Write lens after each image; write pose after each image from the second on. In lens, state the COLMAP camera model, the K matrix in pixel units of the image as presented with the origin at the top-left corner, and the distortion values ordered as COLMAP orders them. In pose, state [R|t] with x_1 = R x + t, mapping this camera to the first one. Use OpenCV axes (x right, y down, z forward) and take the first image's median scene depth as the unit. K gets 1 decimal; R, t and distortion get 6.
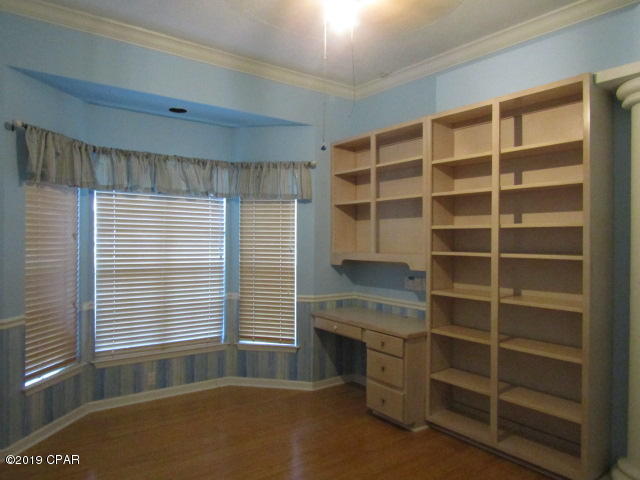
lens RADIAL K [[466.4, 0, 320.0], [0, 466.4, 240.0], [0, 0, 1]] dist [-0.001541, 0.000137]
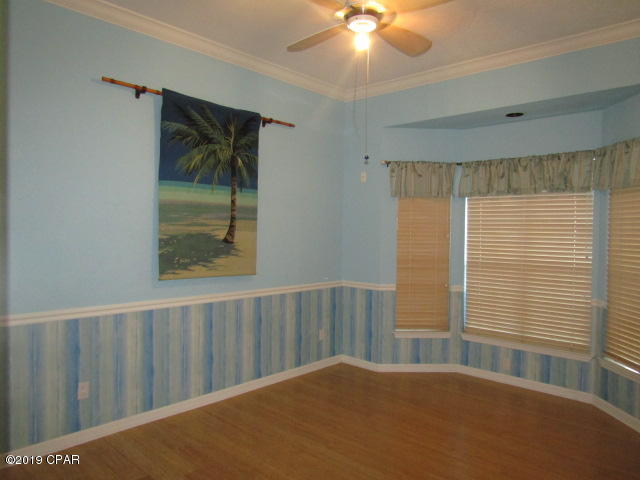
lens RADIAL K [[453.5, 0, 320.0], [0, 453.5, 240.0], [0, 0, 1]] dist [-0.010654, -0.002117]
pose [[0.178085, 0.011477, -0.983948, 0.601860], [-0.015865, 0.999836, 0.008791, 0.003748], [0.983887, 0.014044, 0.178237, 0.373747]]
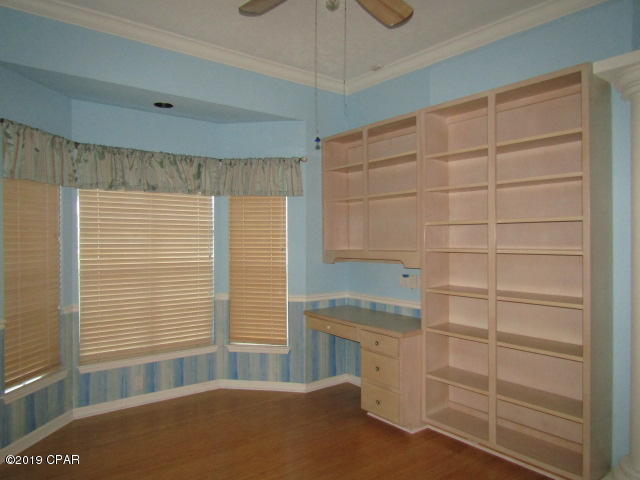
lens RADIAL K [[453.5, 0, 320.0], [0, 453.5, 240.0], [0, 0, 1]] dist [-0.010654, -0.002117]
pose [[0.999755, -0.010198, 0.019643, -0.001637], [0.010189, 0.999948, 0.000562, 0.004284], [-0.019647, -0.000362, 0.999807, 0.055641]]
